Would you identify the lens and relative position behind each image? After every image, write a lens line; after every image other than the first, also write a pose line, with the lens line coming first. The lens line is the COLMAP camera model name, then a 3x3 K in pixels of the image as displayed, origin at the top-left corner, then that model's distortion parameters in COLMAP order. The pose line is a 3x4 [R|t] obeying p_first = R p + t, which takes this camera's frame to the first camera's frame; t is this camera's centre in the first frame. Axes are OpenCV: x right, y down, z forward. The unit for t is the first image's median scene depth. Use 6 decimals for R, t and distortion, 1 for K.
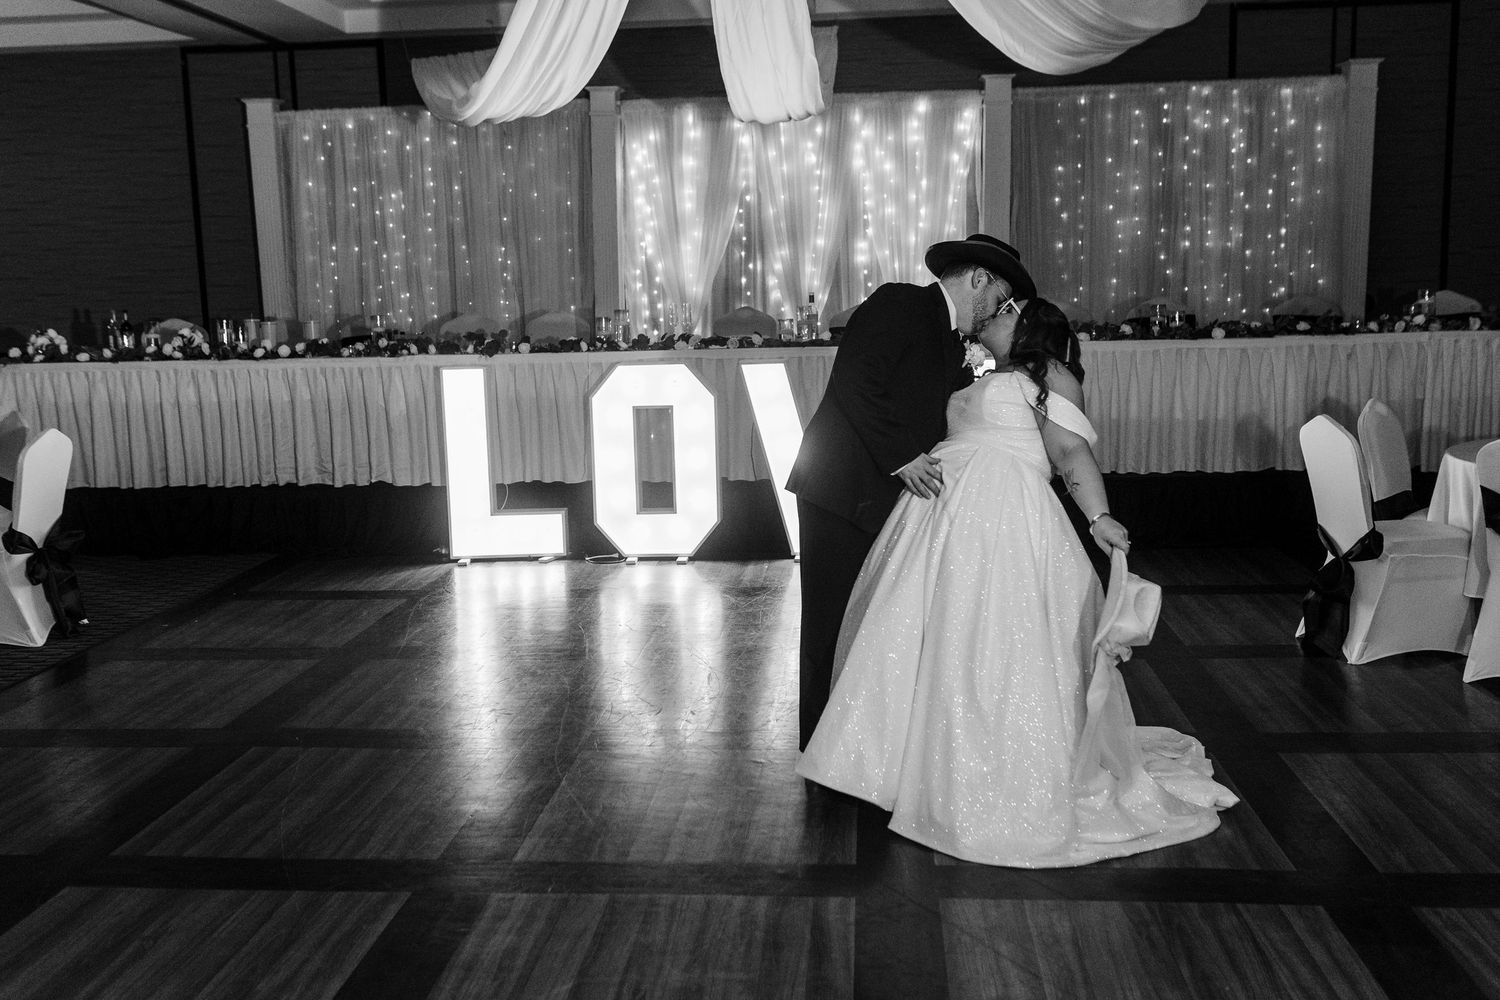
lens RADIAL K [[1408.1, 0, 727.9], [0, 1408.1, 496.6], [0, 0, 1]] dist [-0.003949, -0.001885]
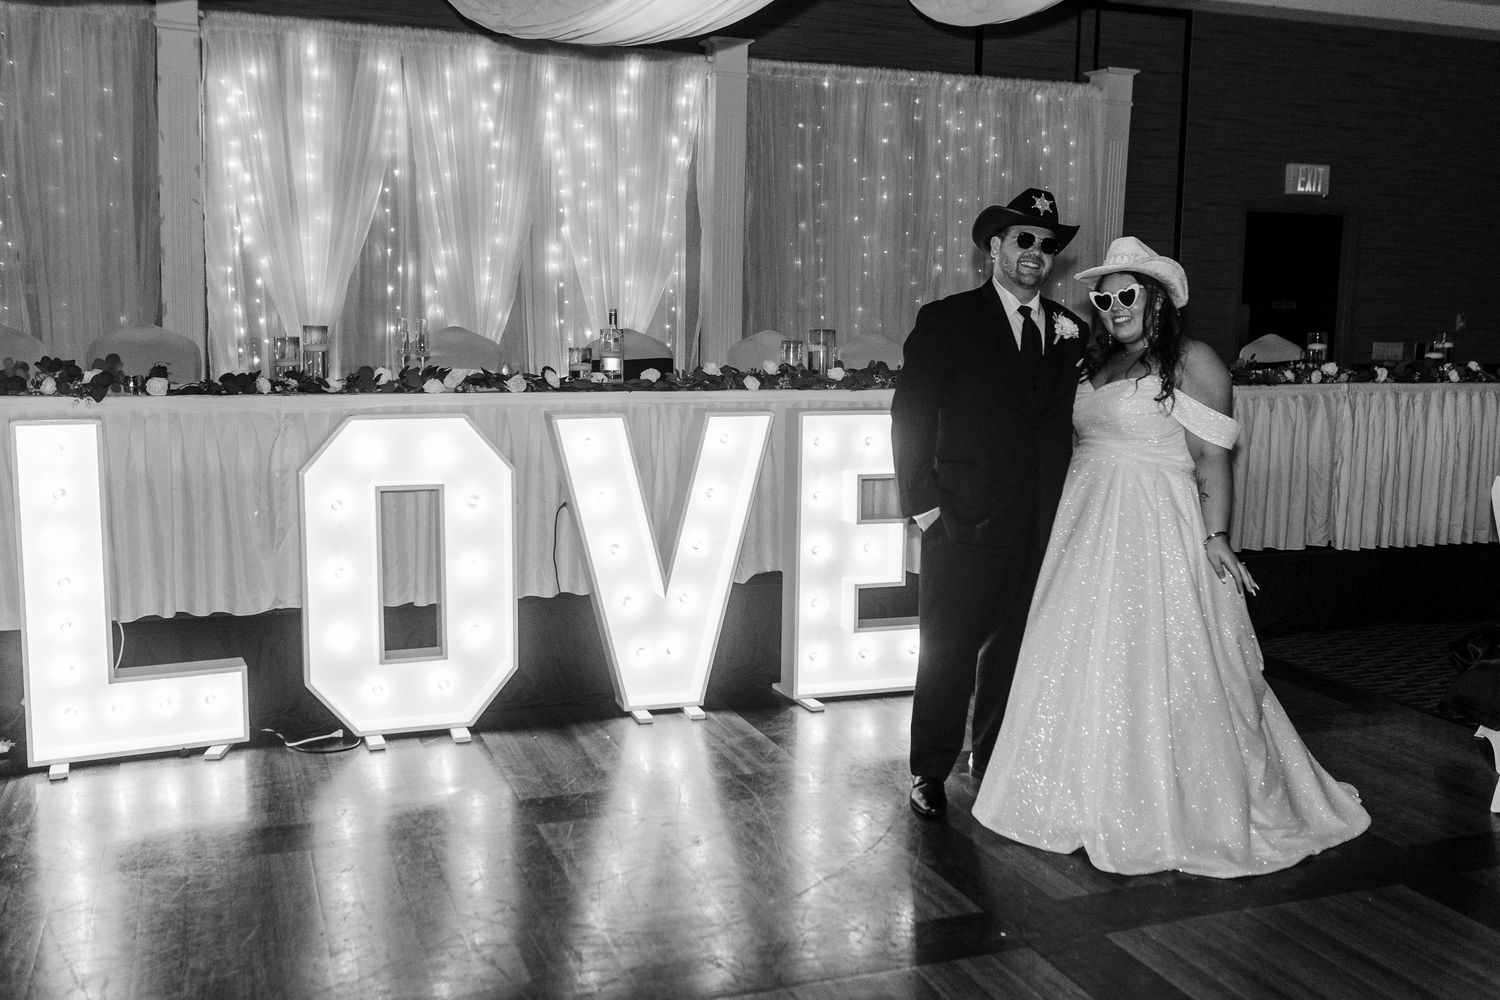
lens RADIAL K [[1408.1, 0, 727.9], [0, 1408.1, 496.6], [0, 0, 1]] dist [-0.003949, -0.001885]
pose [[0.898830, -0.020311, 0.437827, -0.153754], [0.028599, 0.999515, -0.012345, -0.038018], [-0.437364, 0.023618, 0.898974, 0.309800]]
